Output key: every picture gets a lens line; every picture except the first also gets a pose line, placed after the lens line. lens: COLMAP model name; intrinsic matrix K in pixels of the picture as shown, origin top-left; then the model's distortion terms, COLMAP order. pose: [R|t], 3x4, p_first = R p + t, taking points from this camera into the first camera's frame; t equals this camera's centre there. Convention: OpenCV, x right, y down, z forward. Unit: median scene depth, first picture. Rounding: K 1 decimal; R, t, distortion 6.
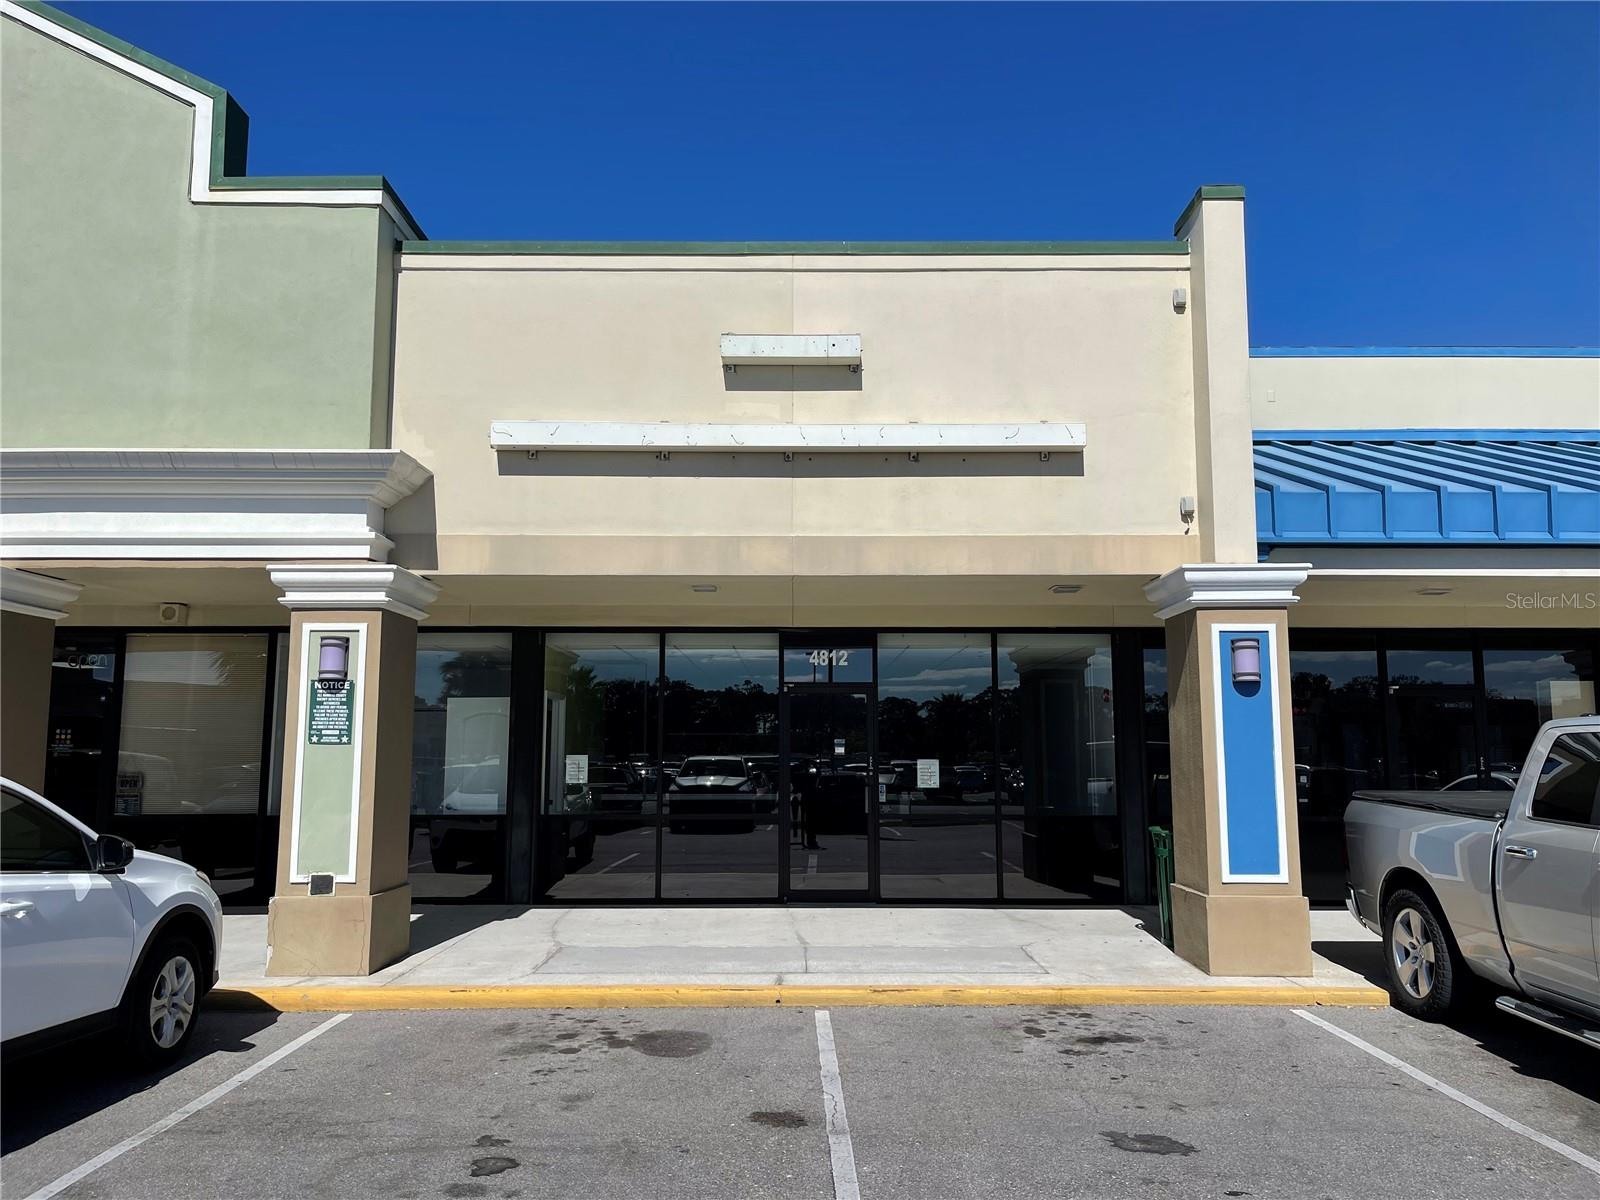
lens RADIAL K [[1181.1, 0, 798.0], [0, 1181.1, 631.5], [0, 0, 1]] dist [0.039530, 0.000169]
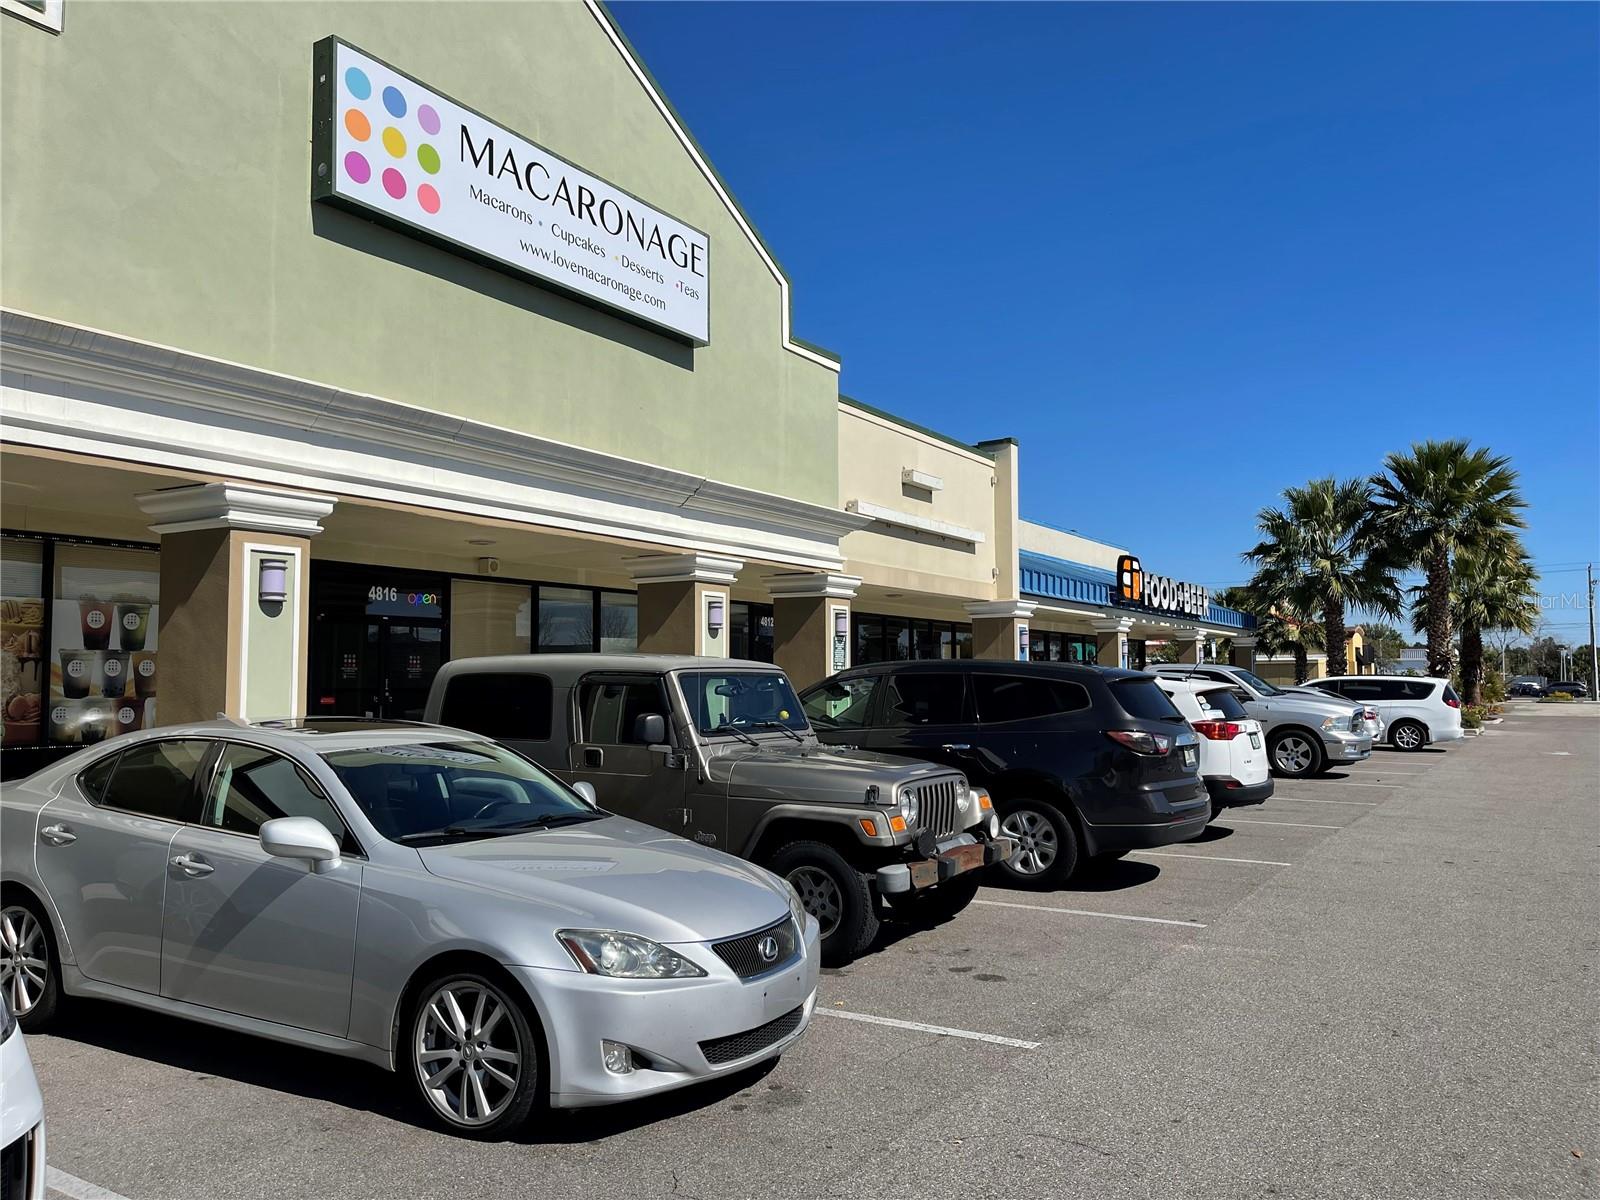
lens RADIAL K [[1205.2, 0, 800.0], [0, 1205.2, 600.0], [0, 0, 1]] dist [0.254278, -0.000117]
pose [[0.524402, 0.055708, 0.849647, -1.097439], [-0.099306, 0.995049, -0.003950, -0.001082], [-0.845660, -0.082303, 0.527338, 0.029670]]
